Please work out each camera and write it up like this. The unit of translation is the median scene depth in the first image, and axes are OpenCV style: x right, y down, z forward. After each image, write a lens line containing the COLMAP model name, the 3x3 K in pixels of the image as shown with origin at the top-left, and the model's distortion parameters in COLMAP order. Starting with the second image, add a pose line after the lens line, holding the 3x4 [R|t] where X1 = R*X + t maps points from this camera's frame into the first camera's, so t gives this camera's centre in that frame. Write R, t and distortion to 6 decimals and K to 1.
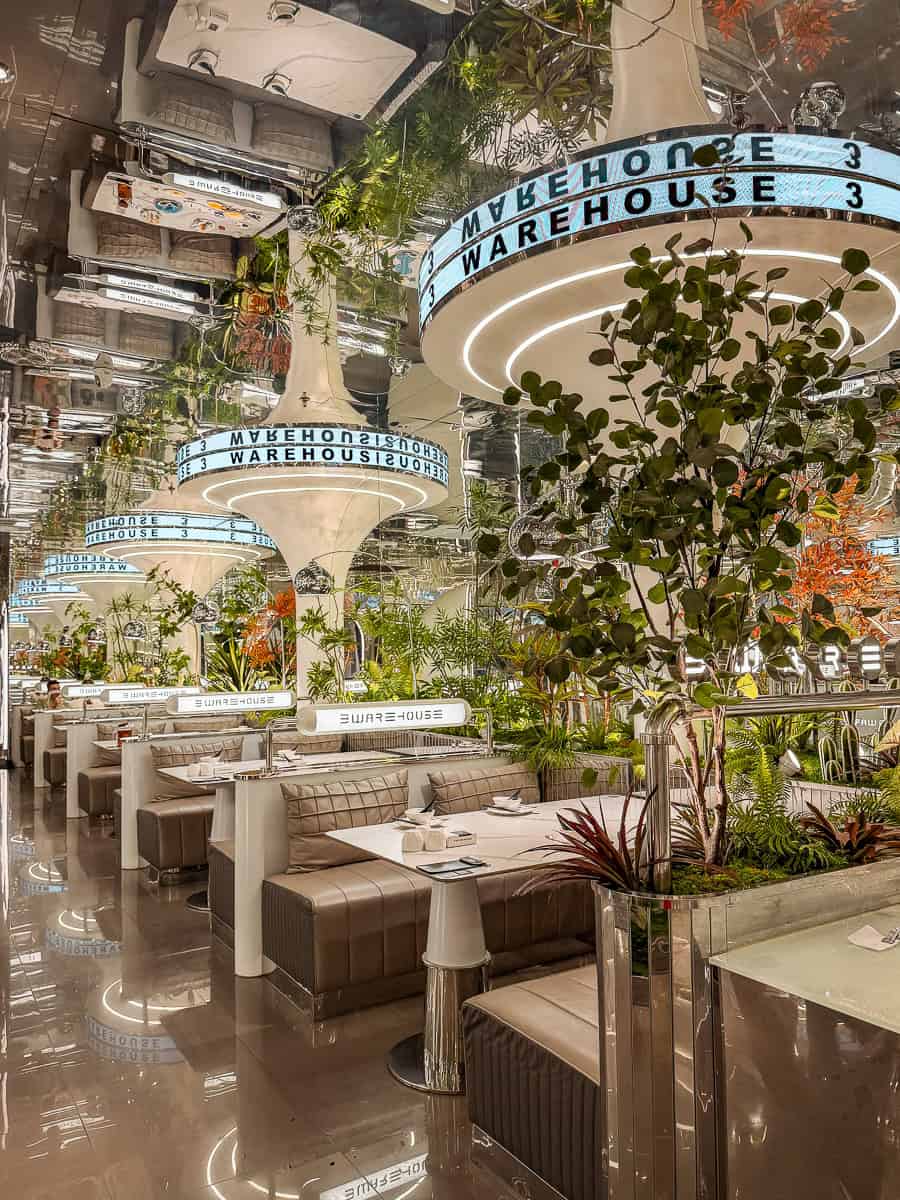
lens RADIAL K [[885.7, 0, 453.3], [0, 885.7, 595.4], [0, 0, 1]] dist [0.035082, -0.003715]
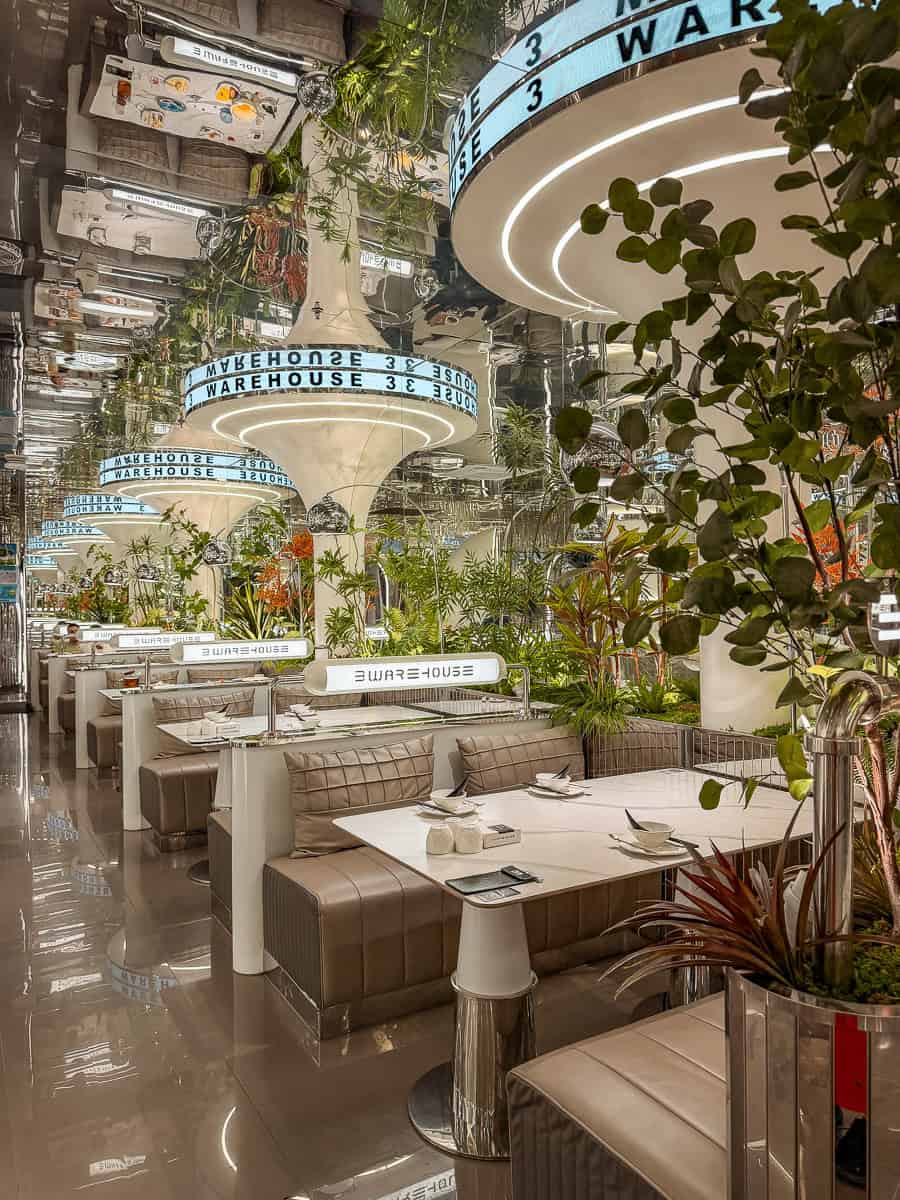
lens RADIAL K [[885.7, 0, 453.3], [0, 885.7, 595.4], [0, 0, 1]] dist [0.035082, -0.003715]
pose [[0.999590, 0.007361, -0.027685, -0.006148], [-0.005645, 0.998089, 0.061541, 0.005490], [0.028085, -0.061360, 0.997721, 0.102004]]
